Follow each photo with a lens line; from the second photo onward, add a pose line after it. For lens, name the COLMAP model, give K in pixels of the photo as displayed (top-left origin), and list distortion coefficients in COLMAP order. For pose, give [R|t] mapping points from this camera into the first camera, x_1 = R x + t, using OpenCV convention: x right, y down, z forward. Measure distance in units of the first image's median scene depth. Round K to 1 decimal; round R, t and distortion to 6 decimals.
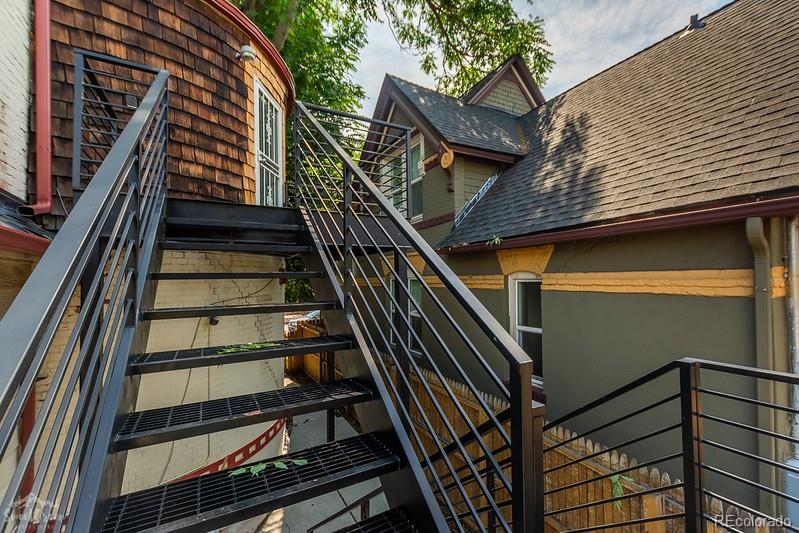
lens RADIAL K [[348.4, 0, 401.4], [0, 348.4, 268.1], [0, 0, 1]] dist [0.003423, 0.000134]
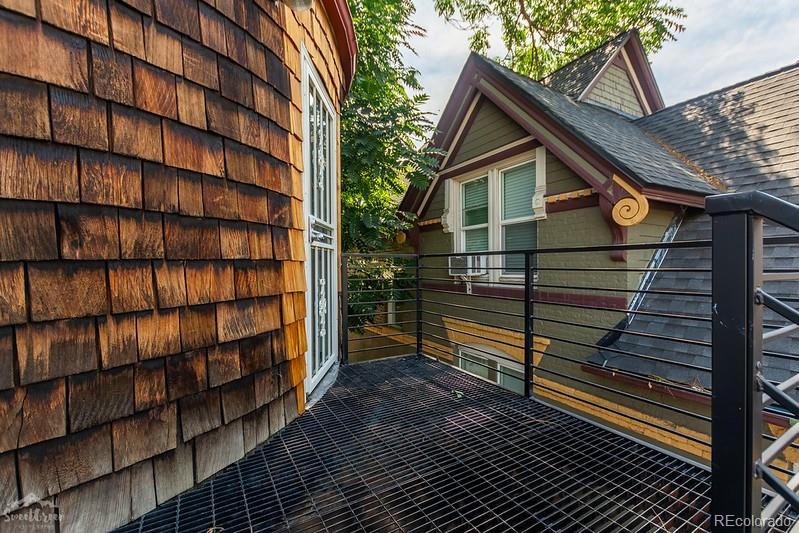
lens RADIAL K [[348.4, 0, 399.7], [0, 348.4, 266.5], [0, 0, 1]] dist [0.003423, 0.000134]
pose [[0.999626, 0.012318, 0.024404, -0.331407], [-0.013239, 0.999192, 0.037960, -0.318766], [-0.023917, -0.038269, 0.998981, 0.596842]]
